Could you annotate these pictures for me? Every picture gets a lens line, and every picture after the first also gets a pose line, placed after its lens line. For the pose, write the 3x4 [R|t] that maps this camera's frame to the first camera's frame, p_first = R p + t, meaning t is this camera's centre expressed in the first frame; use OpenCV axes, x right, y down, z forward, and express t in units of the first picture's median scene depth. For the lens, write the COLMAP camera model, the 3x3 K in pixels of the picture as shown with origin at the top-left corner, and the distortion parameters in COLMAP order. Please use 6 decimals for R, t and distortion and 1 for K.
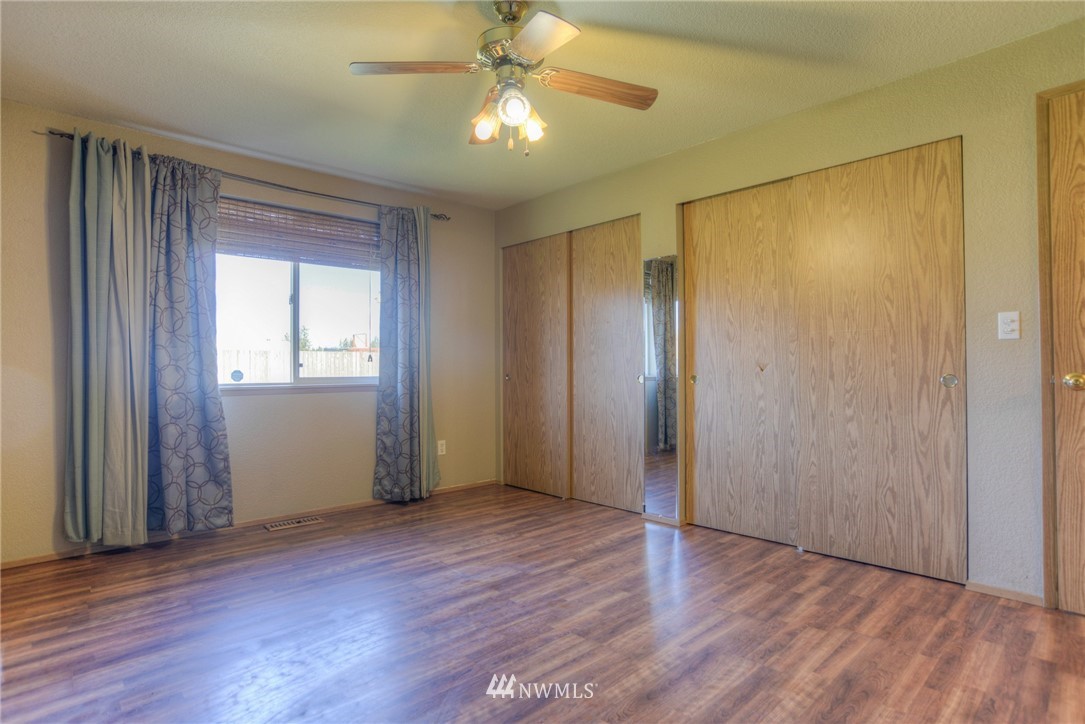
lens RADIAL K [[560.5, 0, 533.0], [0, 560.5, 361.7], [0, 0, 1]] dist [-0.073808, 0.042377]
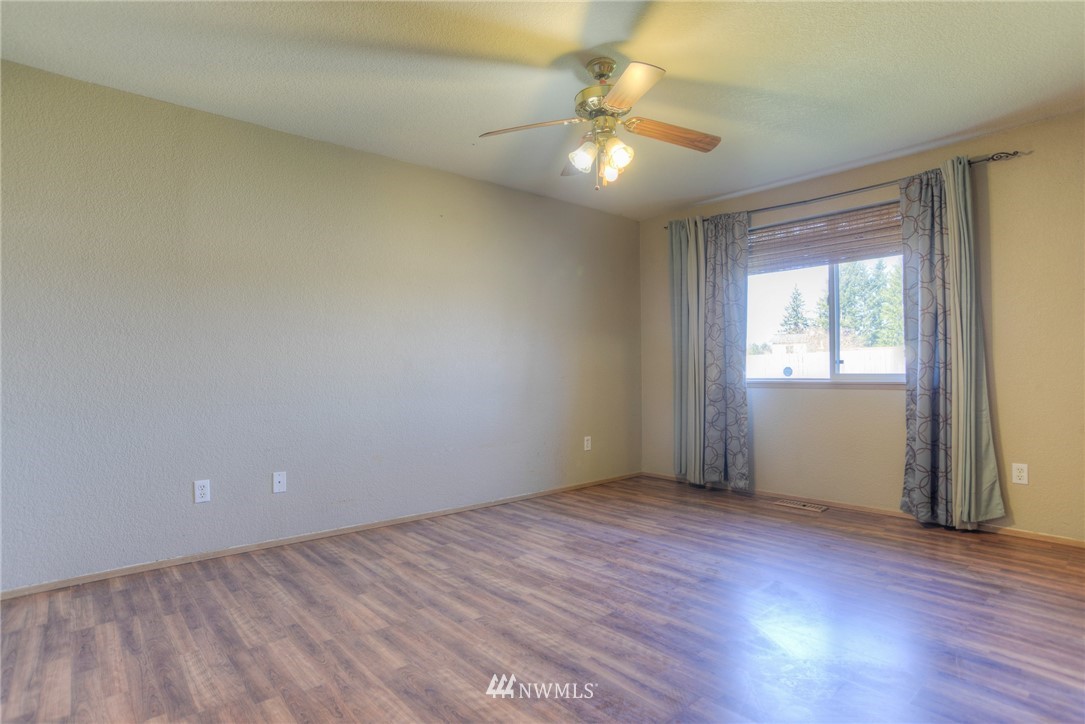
lens RADIAL K [[574.7, 0, 581.9], [0, 574.7, 368.0], [0, 0, 1]] dist [-0.073580, 0.049346]
pose [[0.021740, 0.004621, -0.999753, 0.741427], [0.020483, 0.999777, 0.005066, 0.002672], [0.999554, -0.020588, 0.021641, 0.573010]]
